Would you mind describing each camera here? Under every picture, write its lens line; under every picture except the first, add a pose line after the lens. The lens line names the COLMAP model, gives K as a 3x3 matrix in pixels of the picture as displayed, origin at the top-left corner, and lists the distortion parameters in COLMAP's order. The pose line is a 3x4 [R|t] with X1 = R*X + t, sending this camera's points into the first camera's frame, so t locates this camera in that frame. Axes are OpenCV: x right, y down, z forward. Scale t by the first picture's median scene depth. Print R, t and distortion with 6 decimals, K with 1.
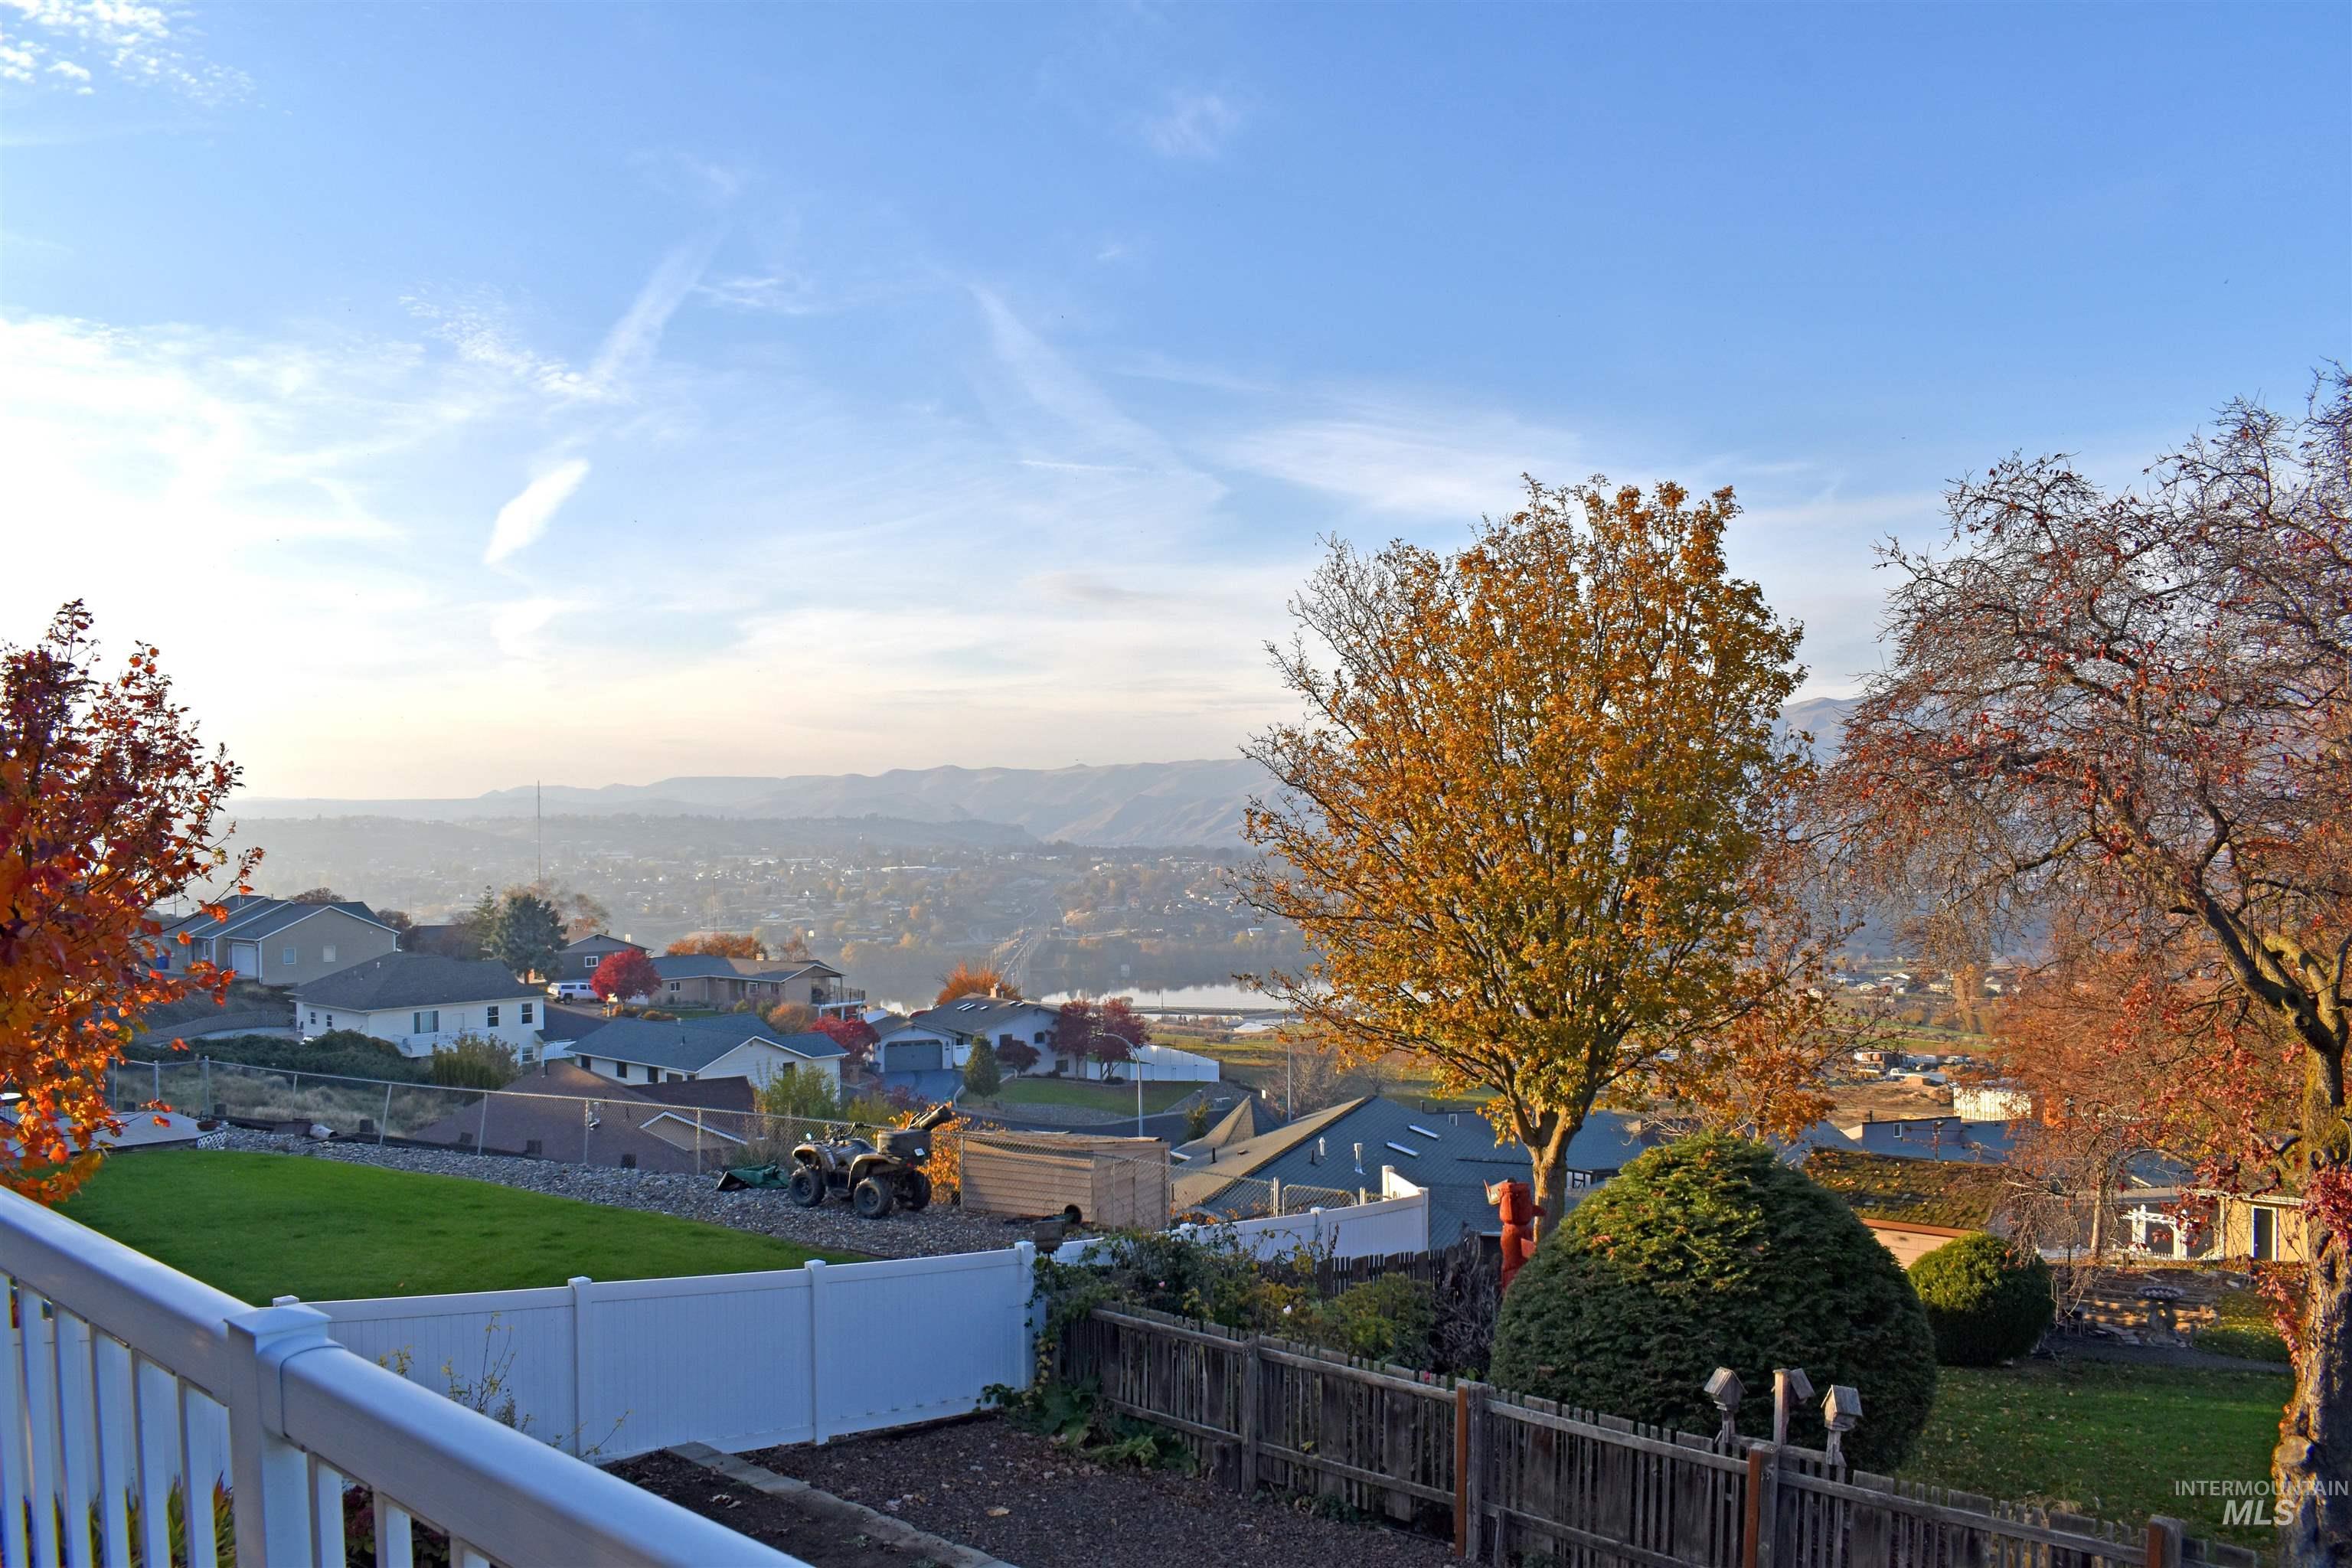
lens RADIAL K [[1846.4, 0, 1176.0], [0, 1846.4, 784.0], [0, 0, 1]] dist [-0.102171, 0.024550]
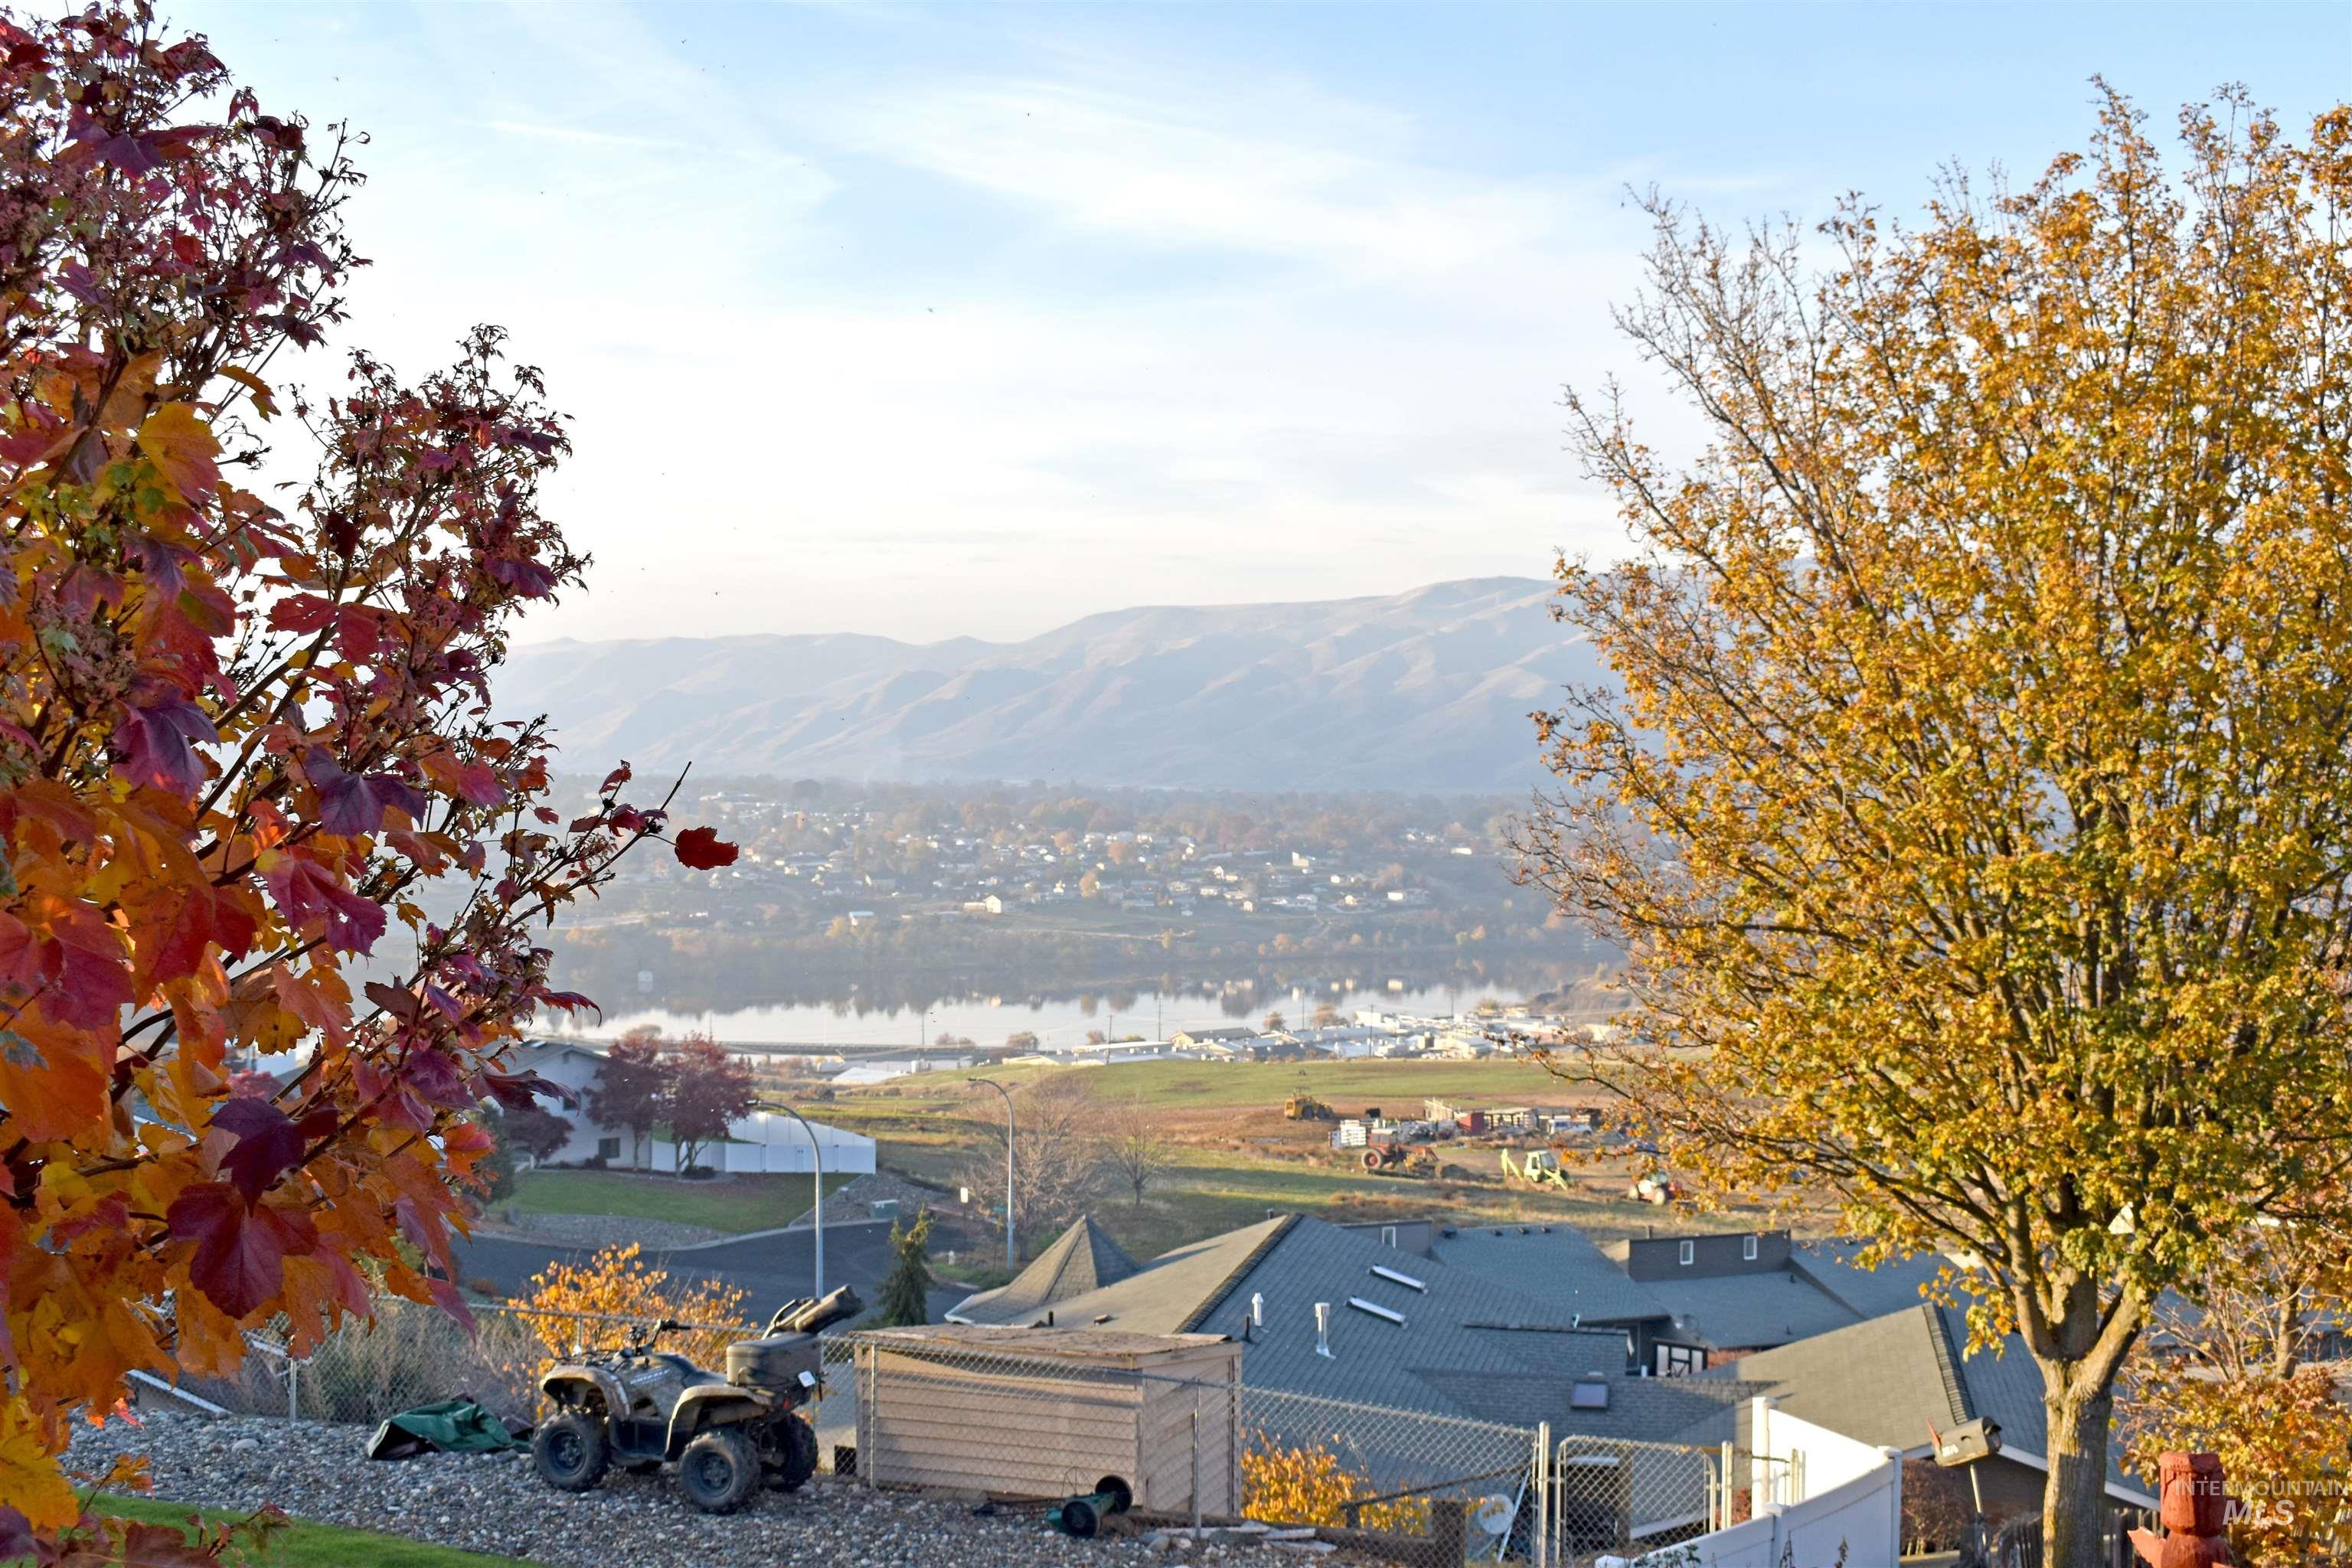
lens RADIAL K [[3019.4, 0, 1176.0], [0, 3019.4, 784.0], [0, 0, 1]] dist [-0.048961, -0.007417]
pose [[0.989154, 0.010215, 0.146525, -0.163160], [-0.015412, 0.999290, 0.034374, 0.005022], [-0.146070, -0.036260, 0.988610, 0.164387]]
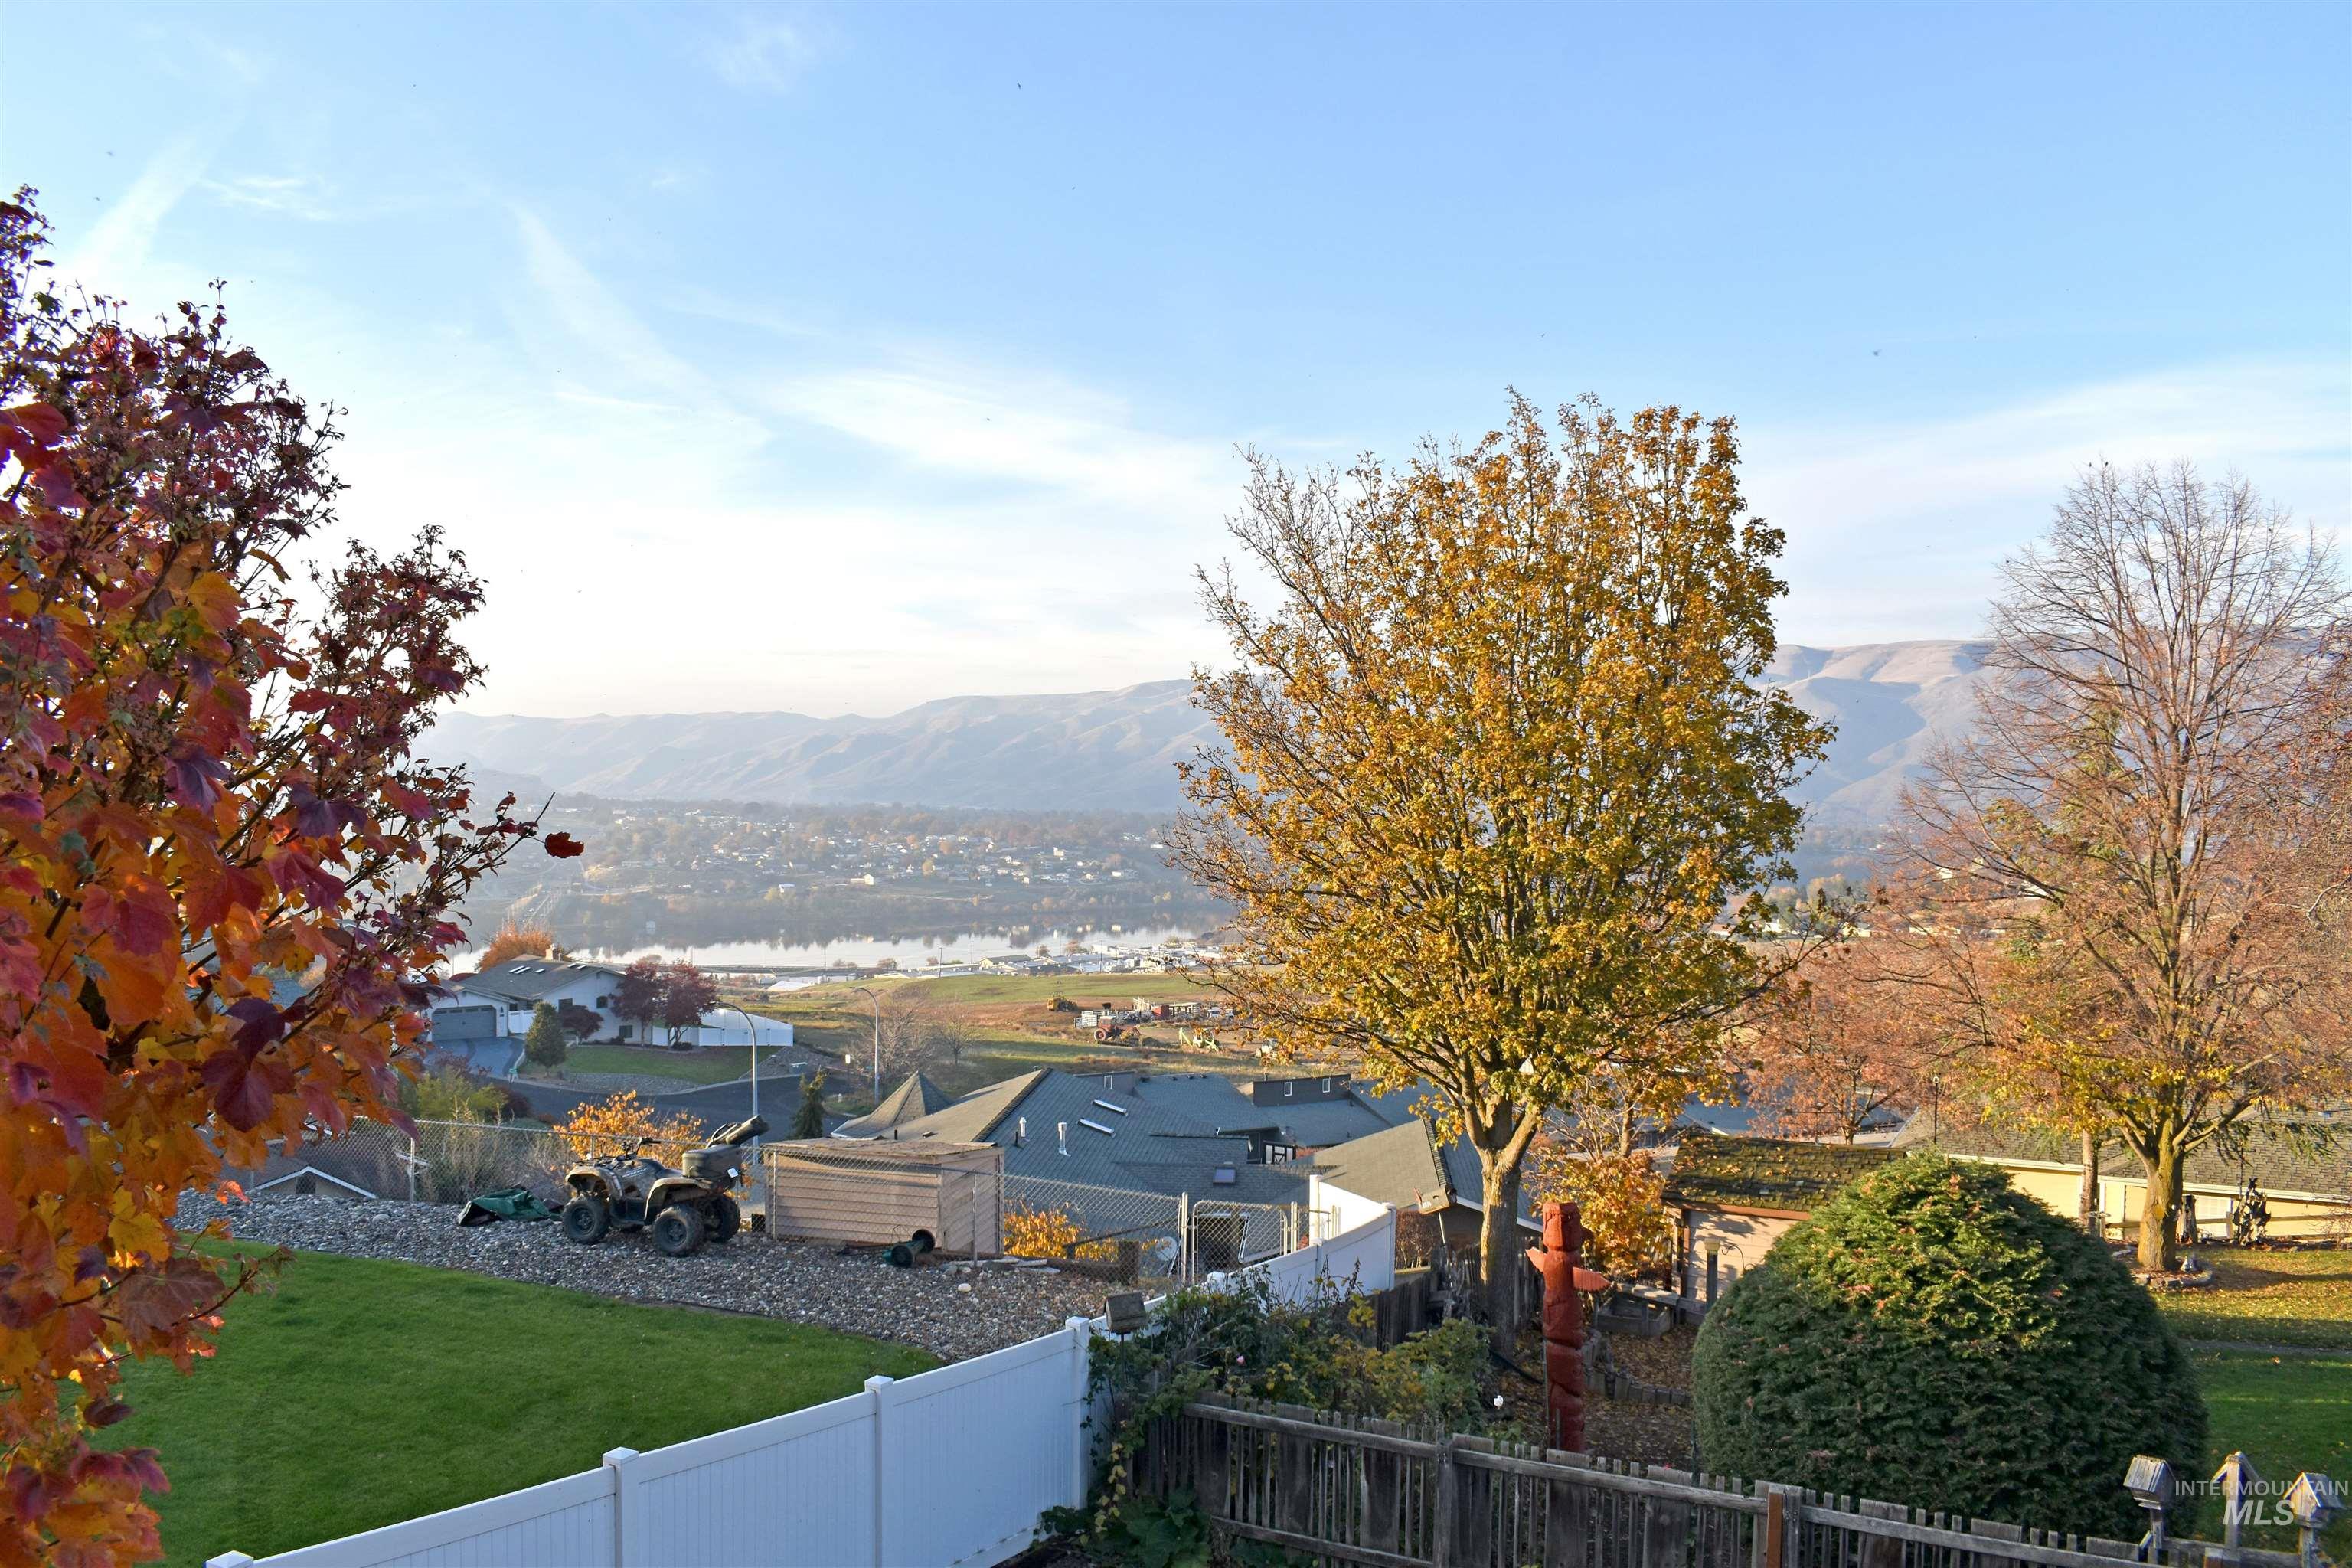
lens RADIAL K [[1846.4, 0, 1176.0], [0, 1846.4, 784.0], [0, 0, 1]] dist [-0.102171, 0.024550]
pose [[0.968404, 0.014251, 0.248977, -0.154379], [-0.020077, 0.999581, 0.020874, 0.004696], [-0.248575, -0.025213, 0.968284, 0.160264]]
